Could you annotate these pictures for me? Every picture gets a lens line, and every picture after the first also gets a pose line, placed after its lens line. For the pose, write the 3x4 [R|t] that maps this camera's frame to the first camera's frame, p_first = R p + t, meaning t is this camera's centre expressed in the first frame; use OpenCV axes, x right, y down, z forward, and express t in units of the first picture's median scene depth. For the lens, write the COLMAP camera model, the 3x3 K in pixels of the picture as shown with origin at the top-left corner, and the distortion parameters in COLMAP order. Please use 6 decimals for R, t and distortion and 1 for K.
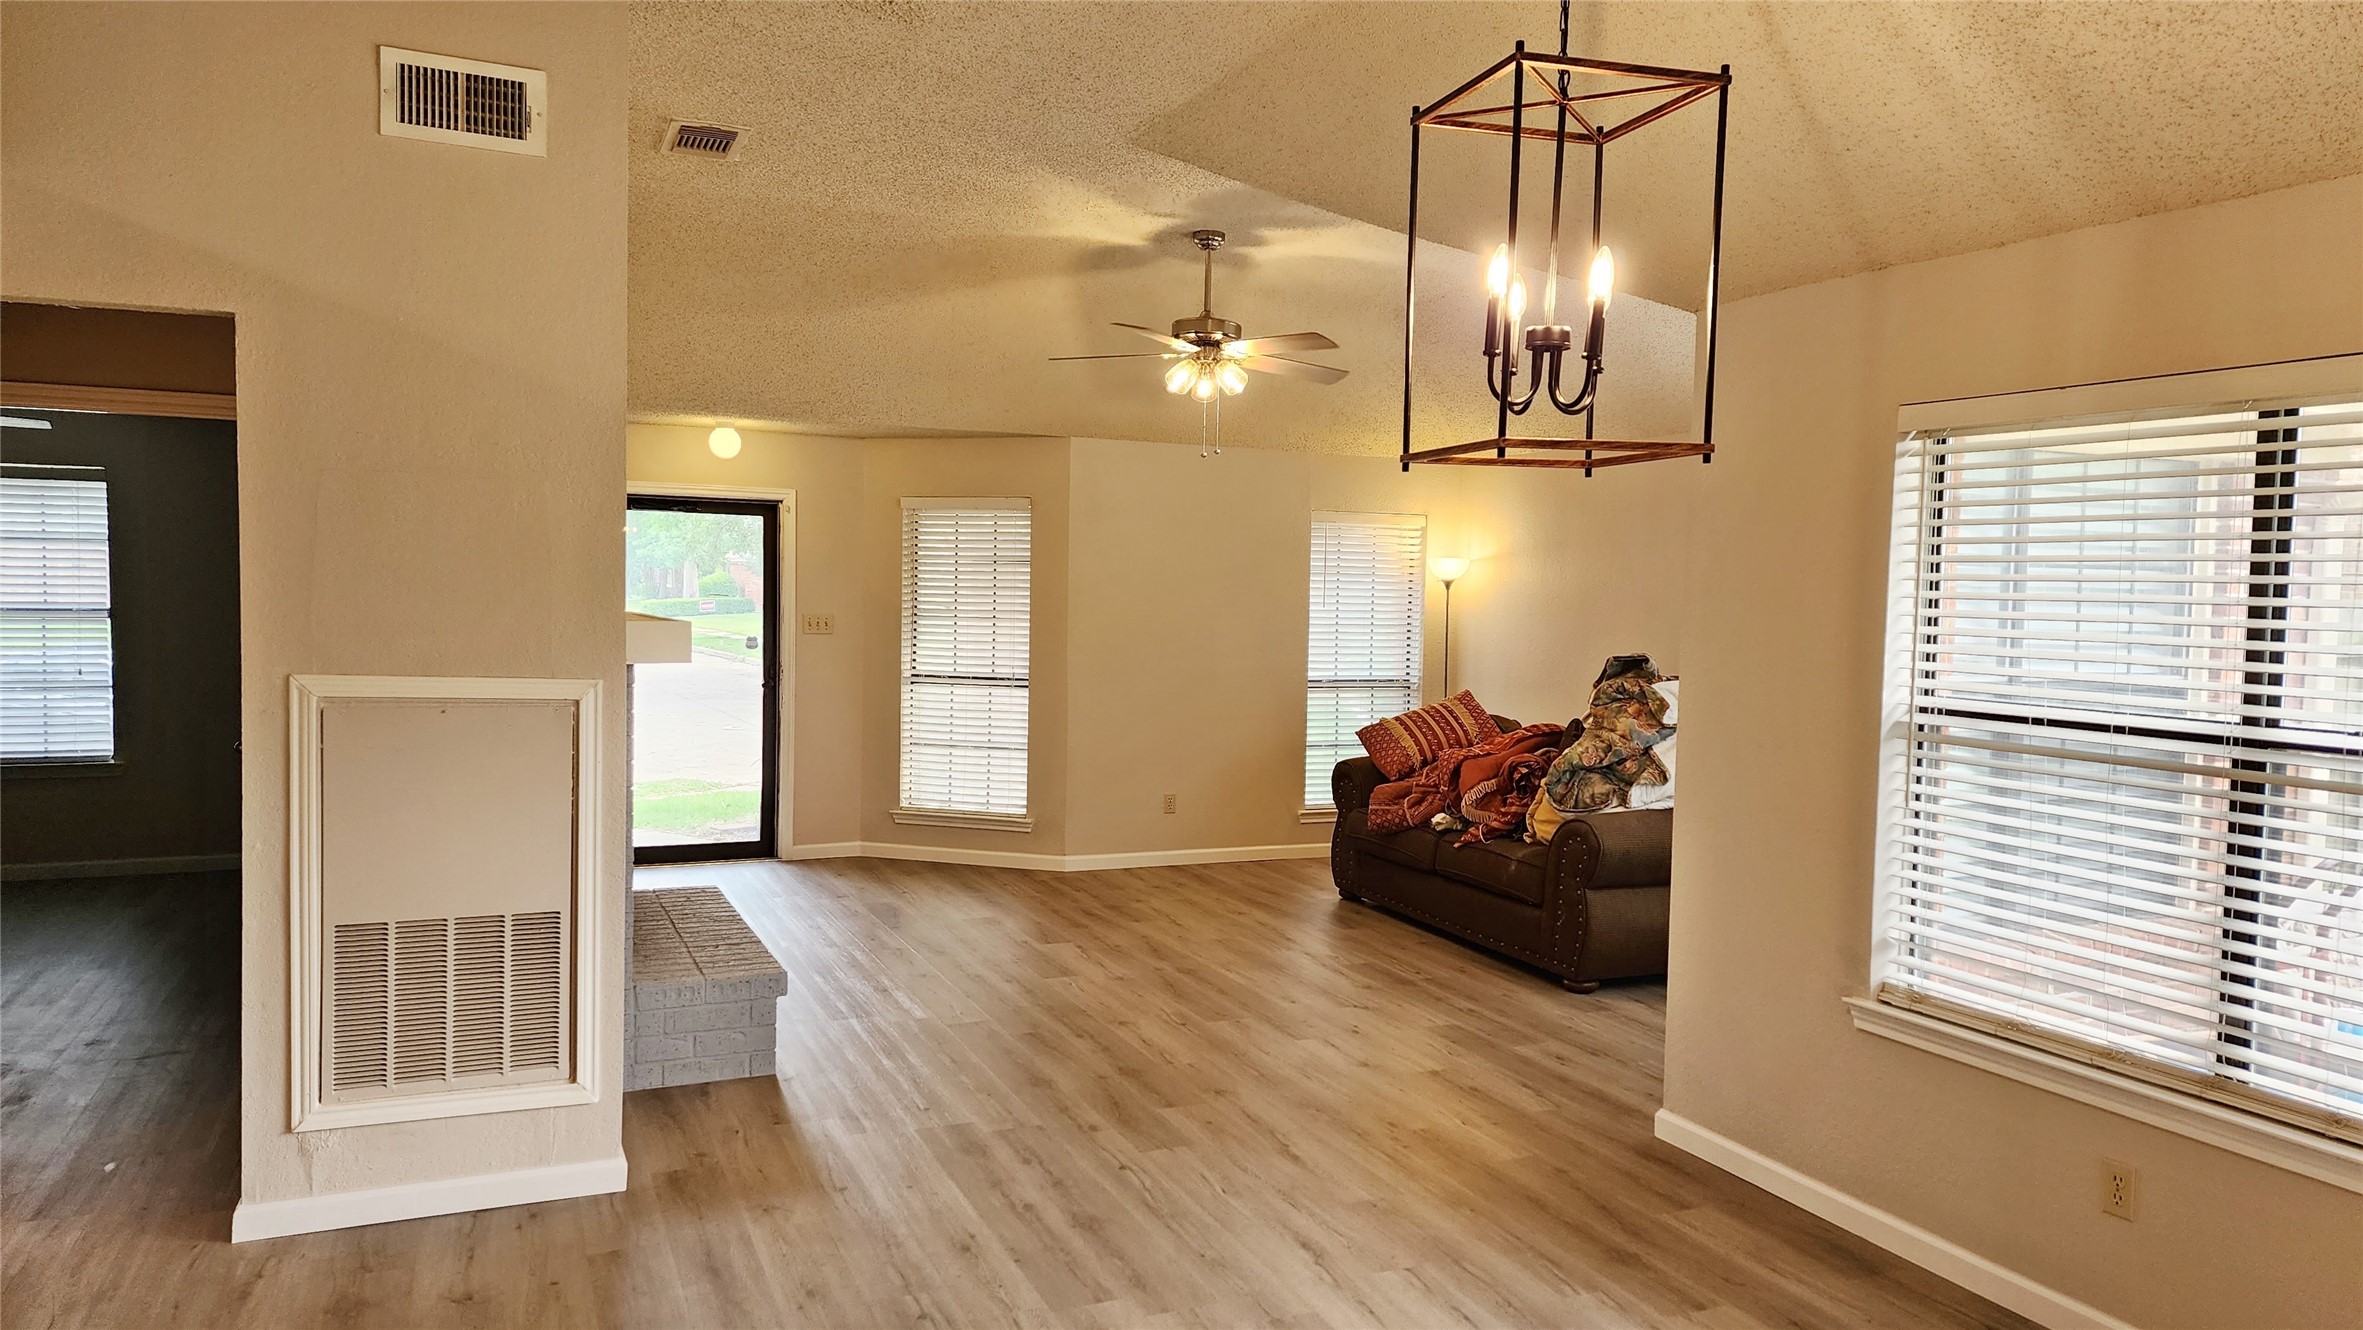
lens RADIAL K [[1578.4, 0, 1181.5], [0, 1578.4, 665.0], [0, 0, 1]] dist [-0.001105, 0.000063]
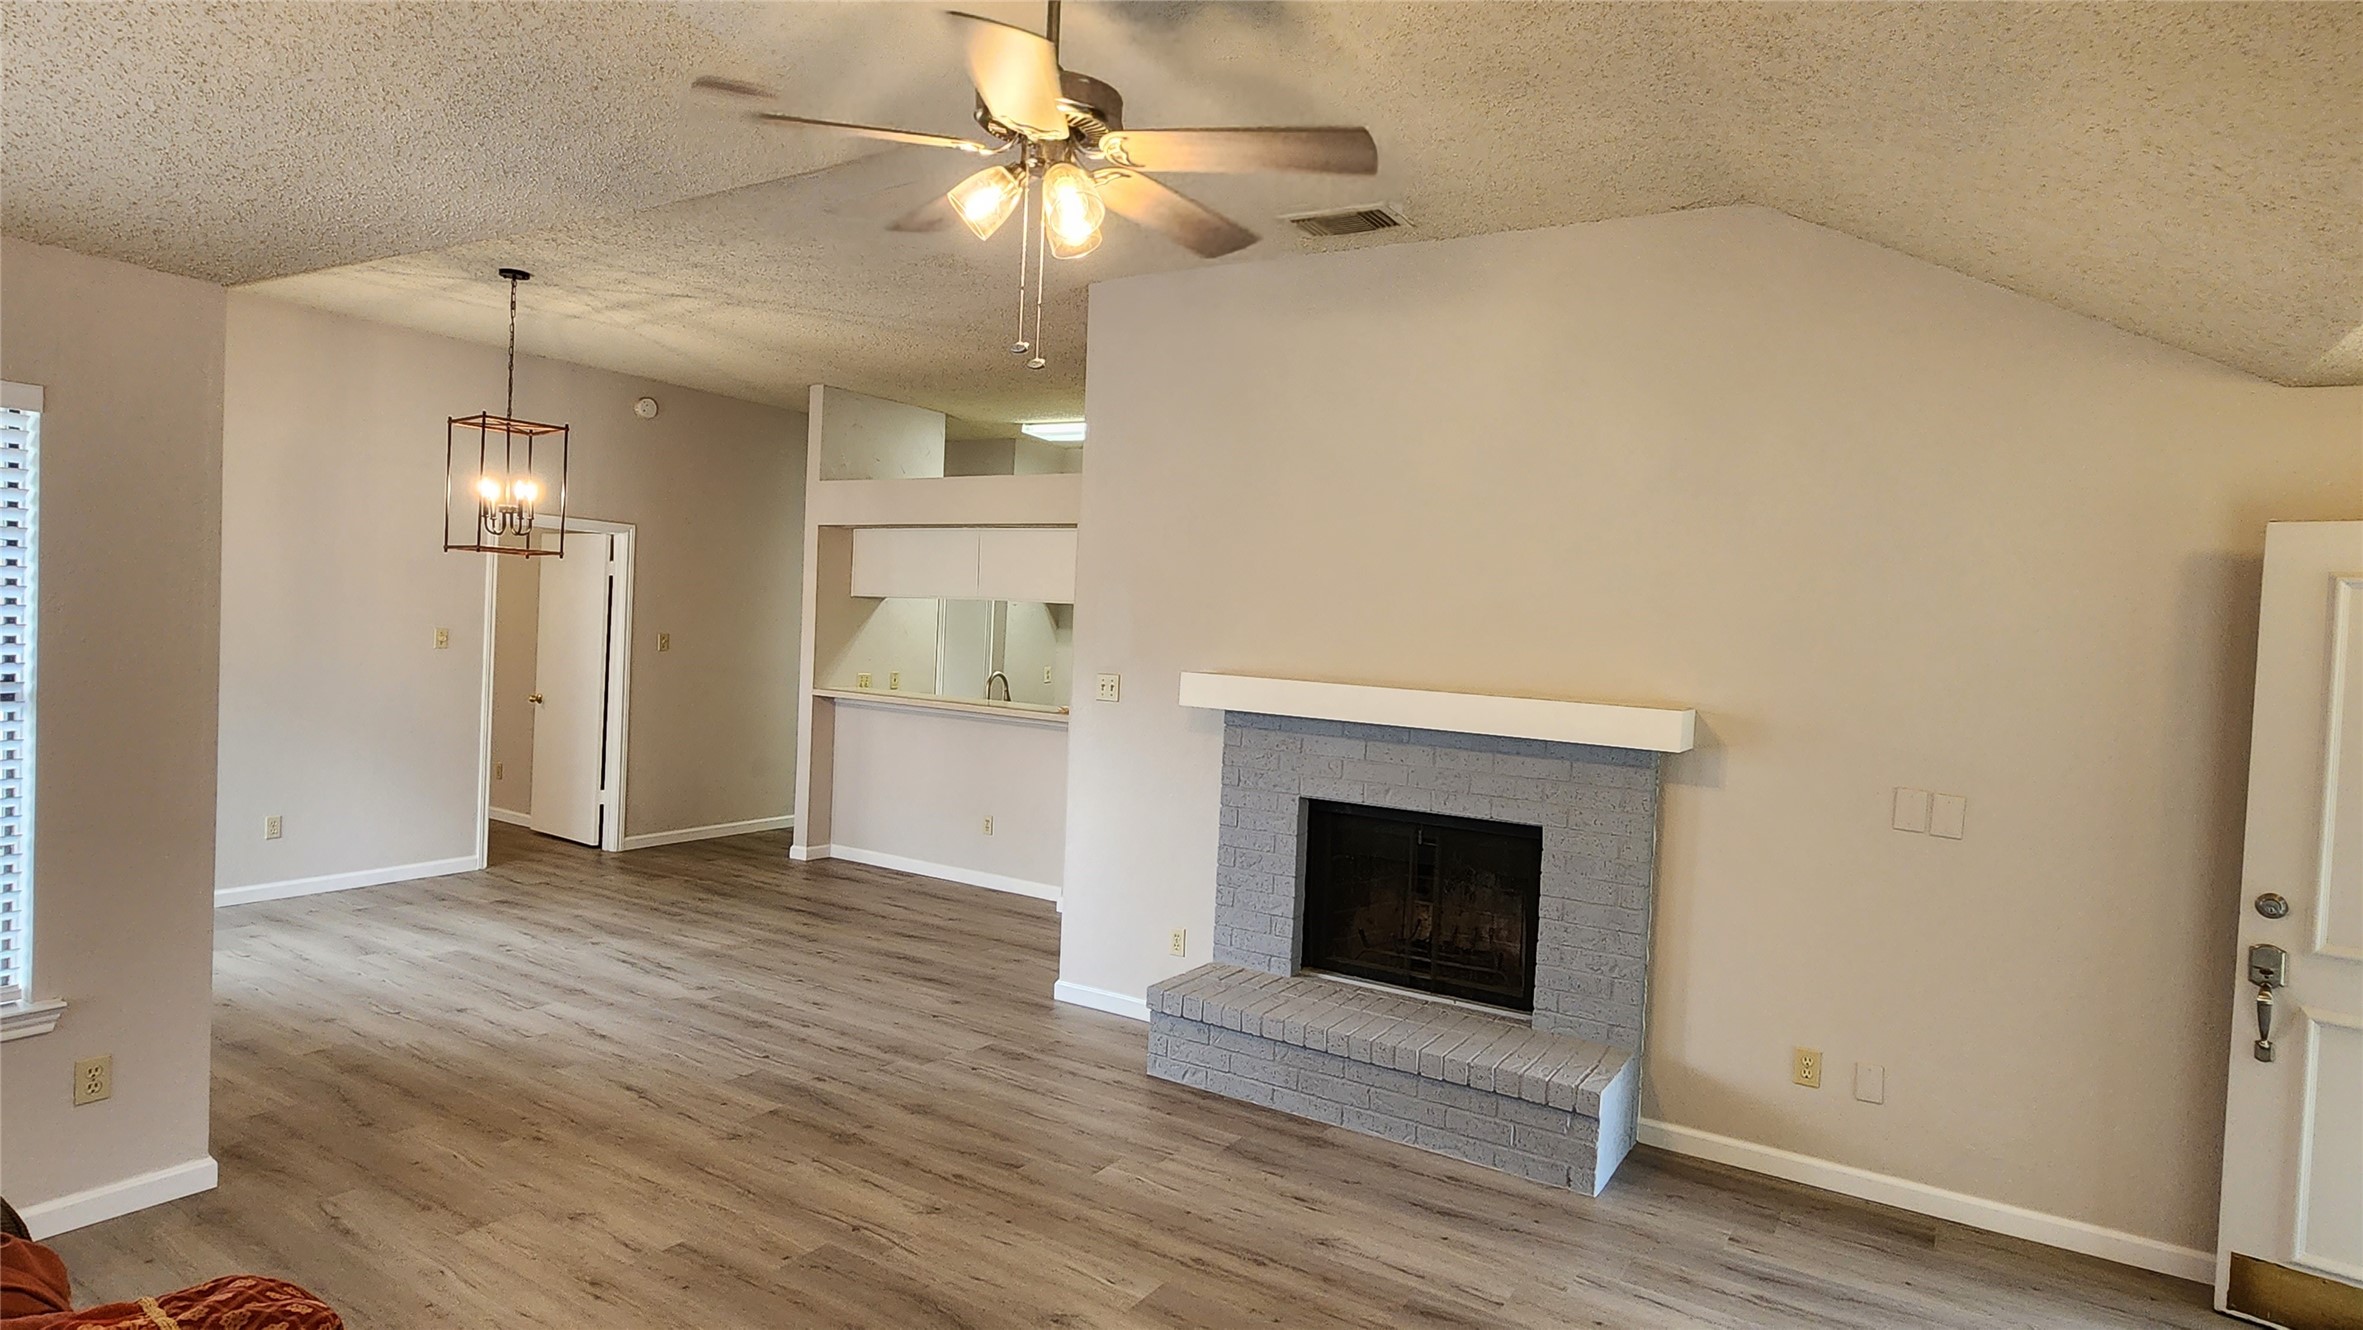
lens RADIAL K [[1255.8, 0, 1180.3], [0, 1255.8, 650.5], [0, 0, 1]] dist [0.010610, -0.001291]
pose [[-0.825426, -0.045495, -0.562674, 0.324421], [-0.085151, 0.995377, 0.044433, -0.110693], [0.558051, 0.084589, -0.825484, 2.313526]]
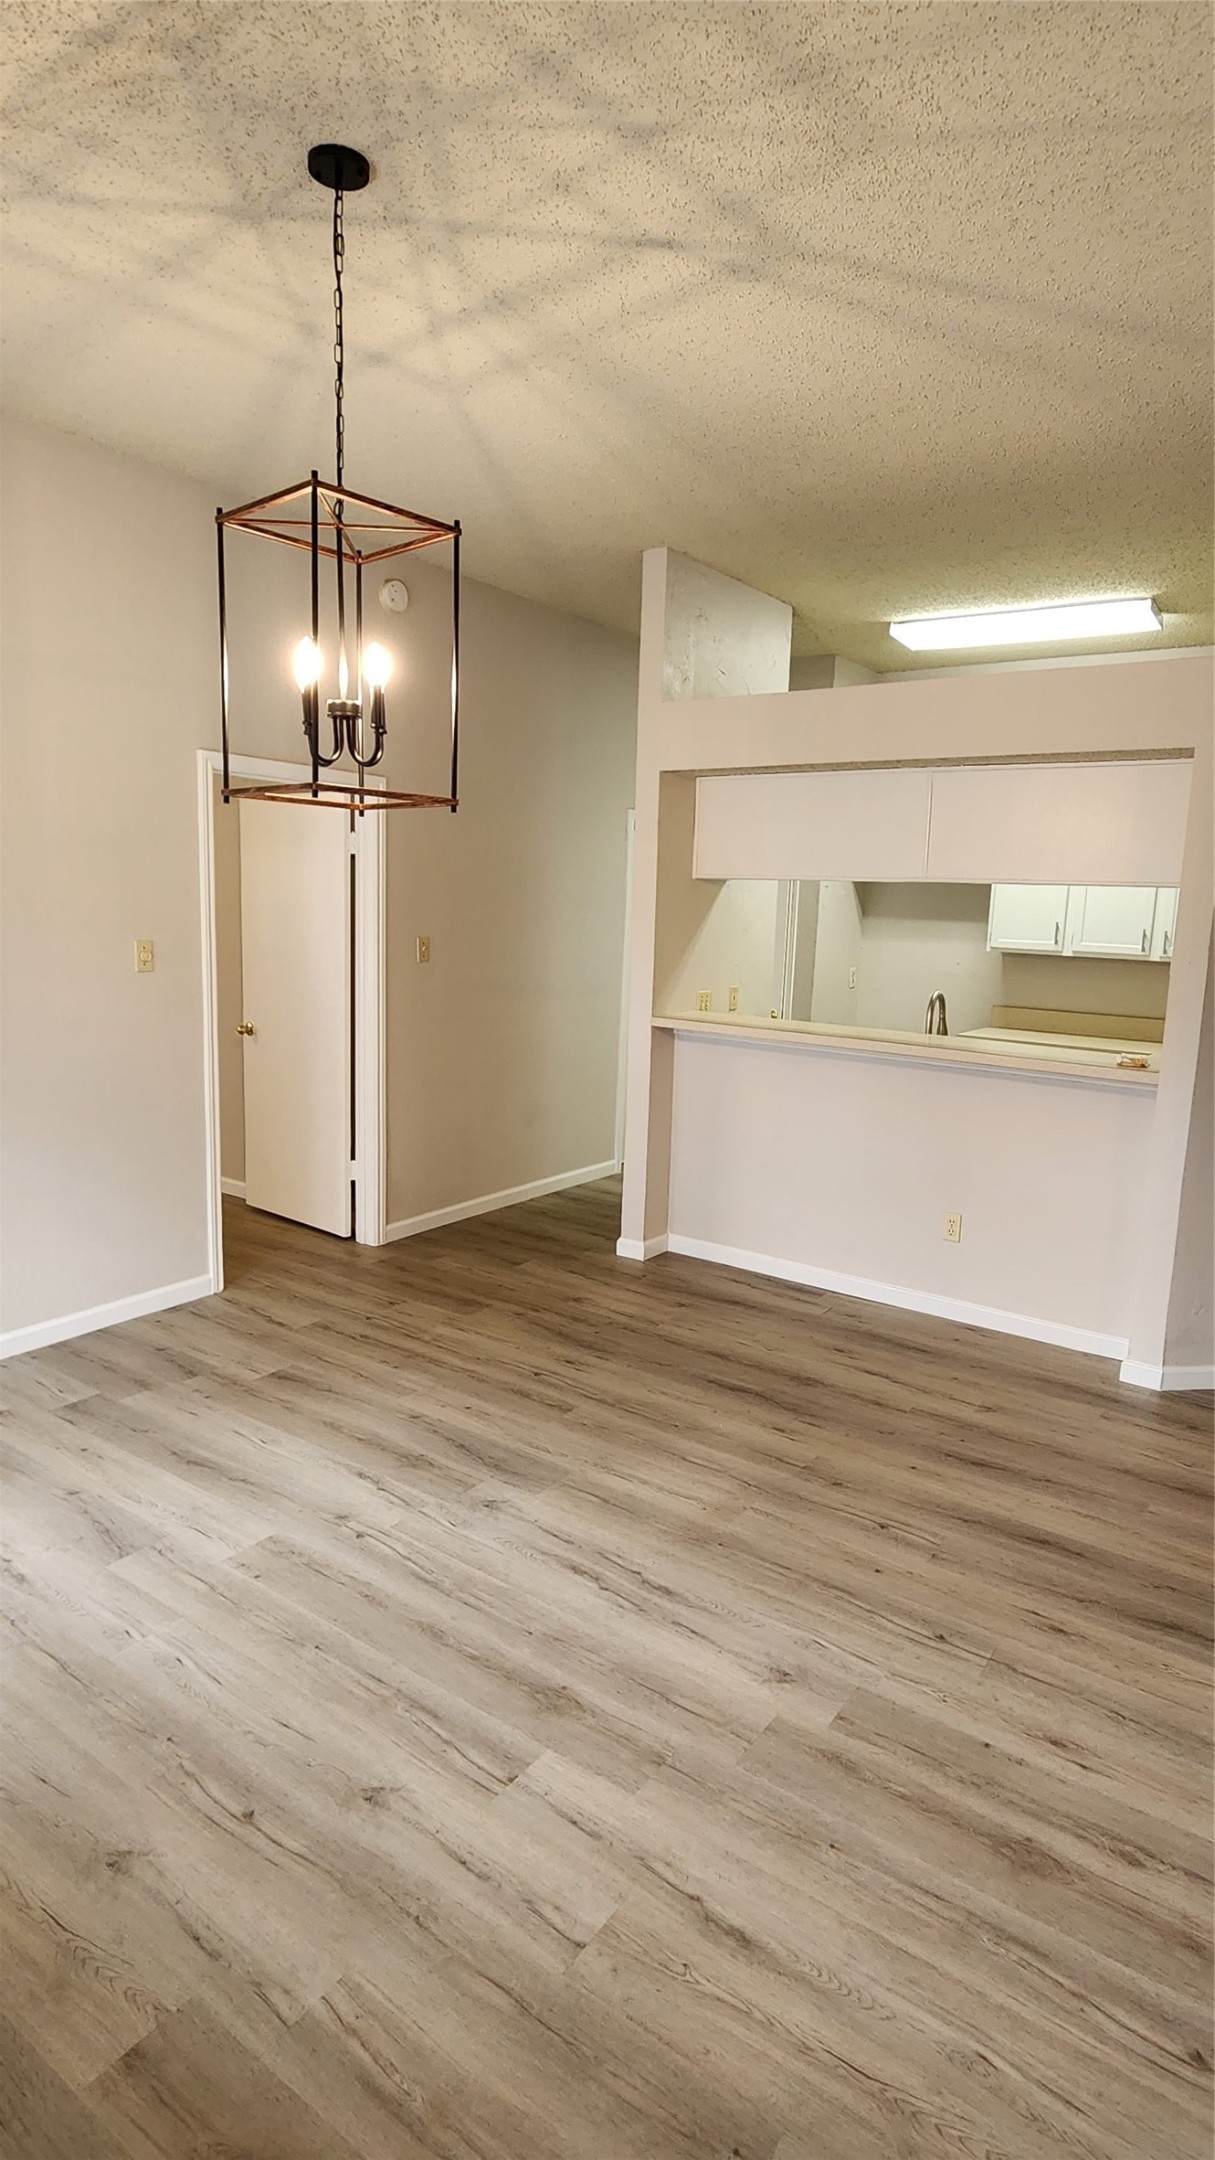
lens RADIAL K [[1147.9, 0, 607.5], [0, 1147.9, 1080.0], [0, 0, 1]] dist [0.010610, -0.001291]
pose [[-0.859077, 0.033482, -0.510749, 0.362706], [-0.071127, 0.980368, 0.183903, -0.068194], [0.506880, 0.194315, -0.839830, 1.313716]]
